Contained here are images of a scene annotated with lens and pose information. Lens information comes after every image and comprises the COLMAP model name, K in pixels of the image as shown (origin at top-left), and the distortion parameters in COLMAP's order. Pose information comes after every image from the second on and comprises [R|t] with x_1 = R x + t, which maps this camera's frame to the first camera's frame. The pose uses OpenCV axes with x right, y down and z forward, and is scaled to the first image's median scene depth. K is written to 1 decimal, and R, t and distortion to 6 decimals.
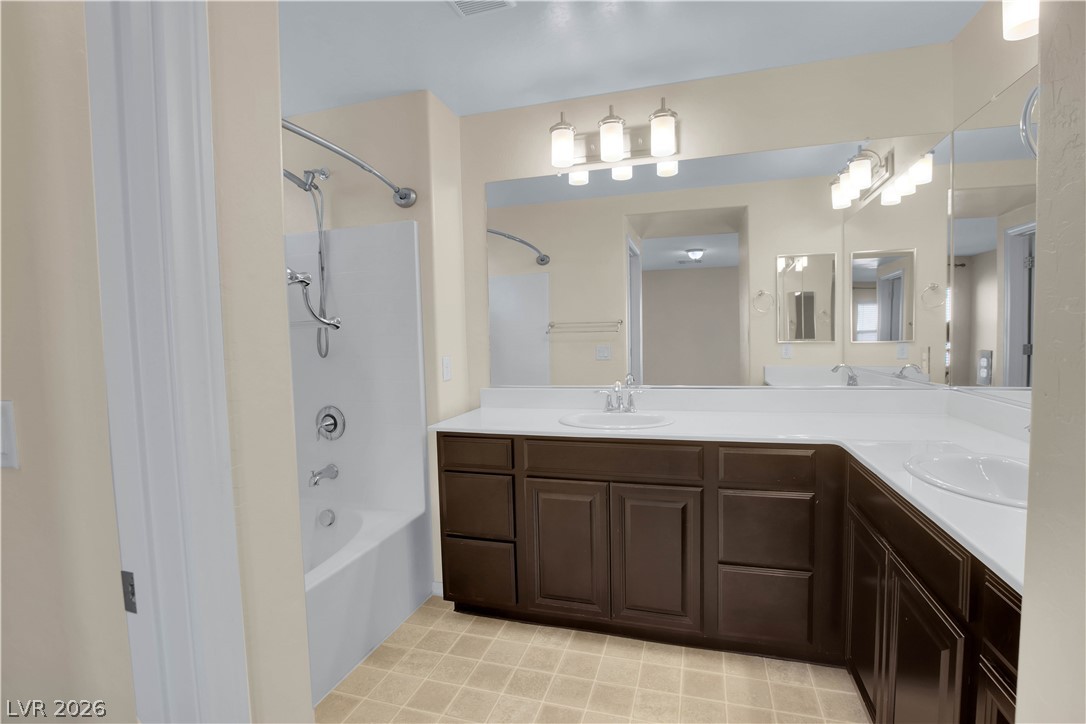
lens RADIAL K [[505.9, 0, 543.0], [0, 505.9, 362.0], [0, 0, 1]] dist [-0.033641, 0.000644]
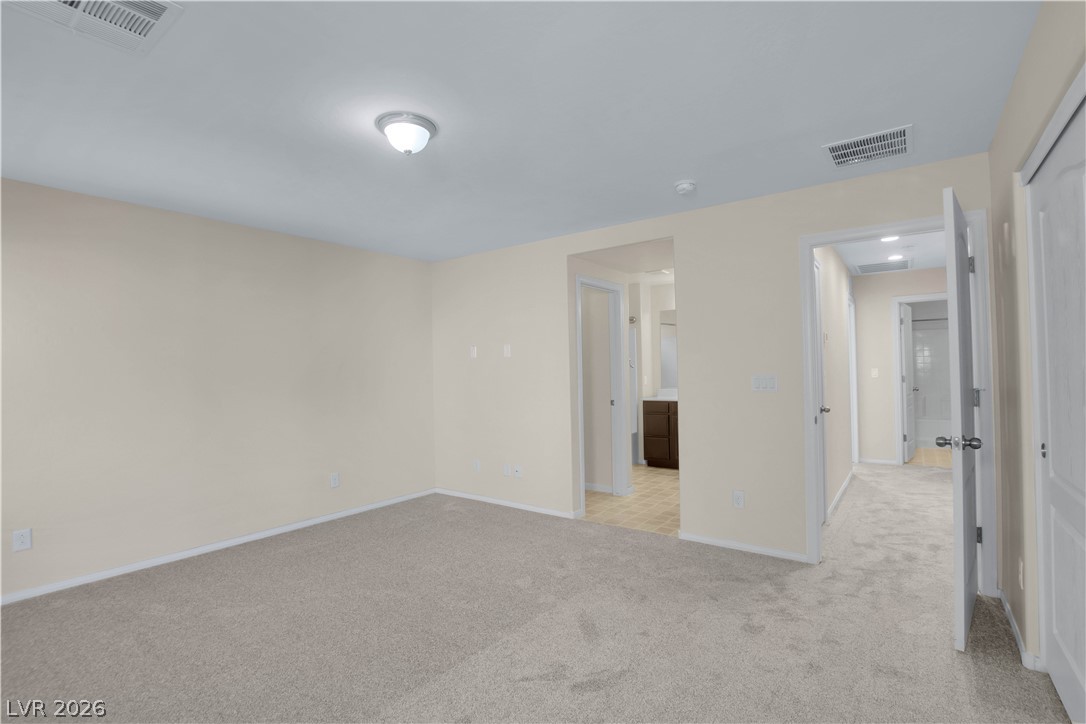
lens RADIAL K [[505.9, 0, 543.0], [0, 505.9, 362.0], [0, 0, 1]] dist [-0.033641, 0.000644]
pose [[0.941197, 0.000456, -0.337859, 0.214789], [-0.018425, 0.998580, -0.049978, 0.061283], [0.337356, 0.053264, 0.939869, -1.781243]]
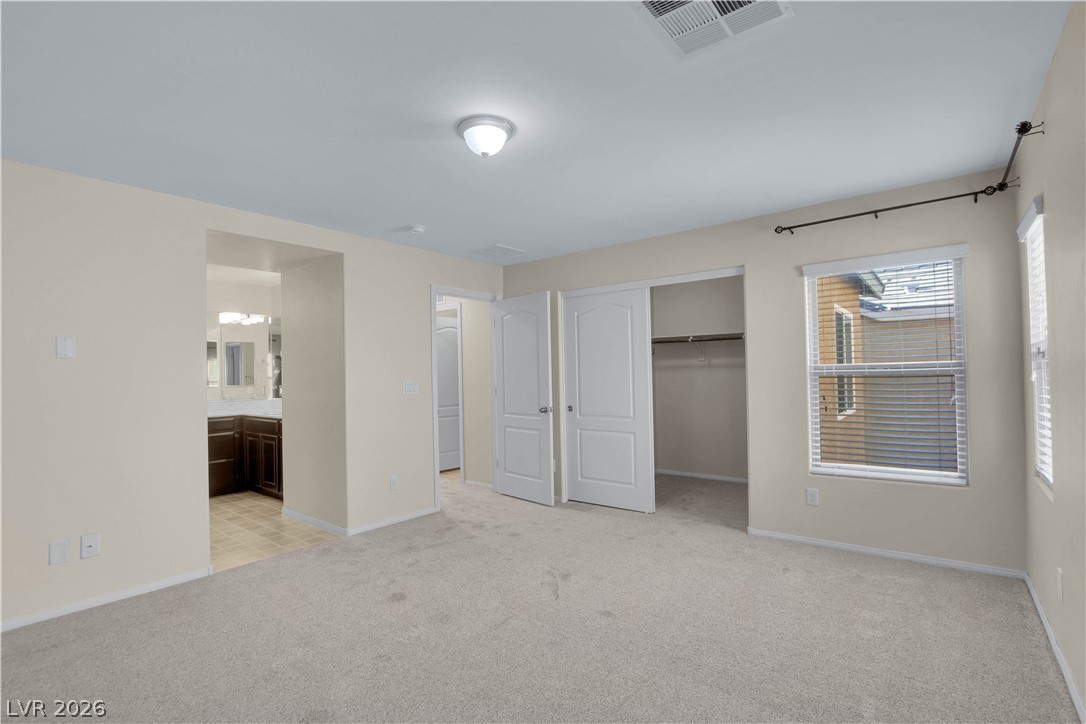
lens RADIAL K [[505.9, 0, 543.0], [0, 505.9, 362.0], [0, 0, 1]] dist [-0.033641, 0.000644]
pose [[0.376915, 0.033352, 0.925647, -1.167719], [0.057181, 0.996608, -0.059193, 0.079520], [-0.924481, 0.075240, 0.373729, -1.428213]]
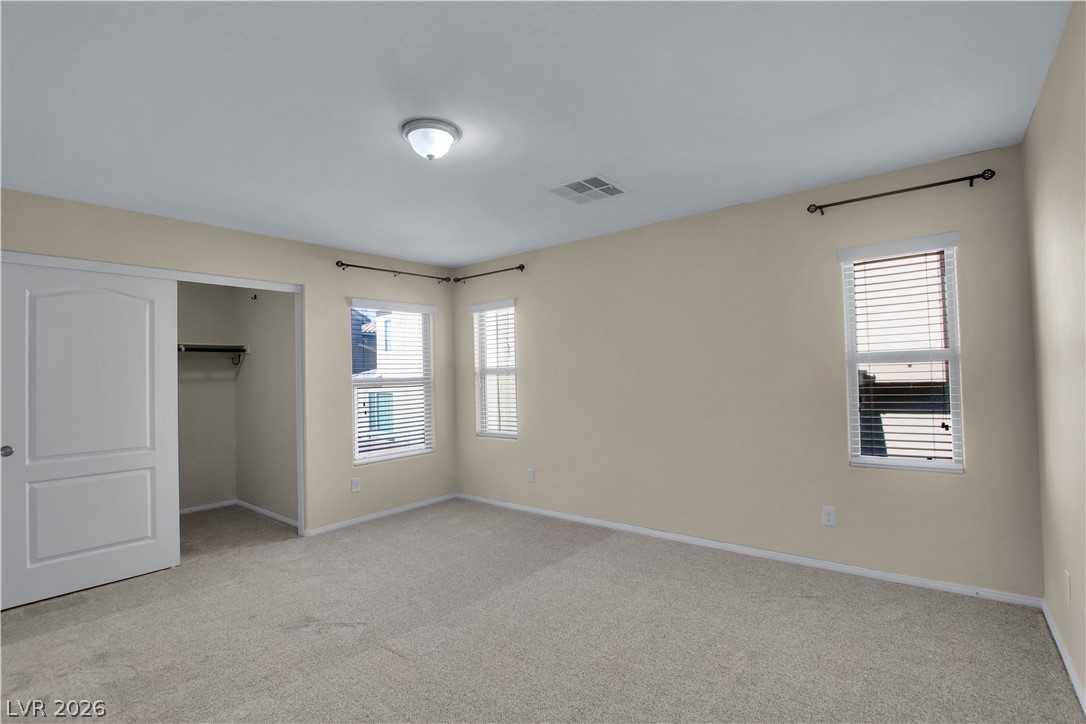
lens RADIAL K [[514.9, 0, 543.0], [0, 514.9, 362.0], [0, 0, 1]] dist [-0.013109, -0.000298]
pose [[-0.920179, 0.056538, 0.387394, -0.881491], [0.065531, 0.997800, 0.010032, 0.015272], [-0.385975, 0.034617, -0.921859, -0.186136]]
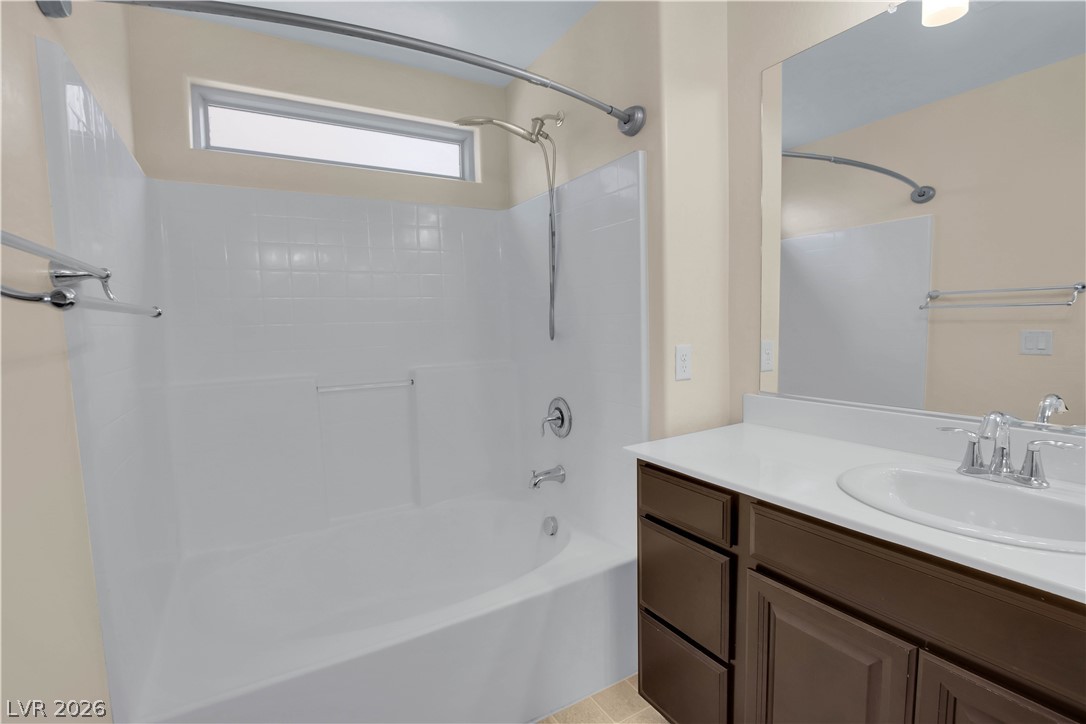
lens RADIAL K [[505.9, 0, 543.0], [0, 505.9, 362.0], [0, 0, 1]] dist [-0.033641, 0.000644]
pose [[0.746310, 0.060457, -0.662847, 0.121827], [-0.028455, 0.997854, 0.058975, -0.022407], [0.664990, -0.025152, 0.746429, 0.361751]]
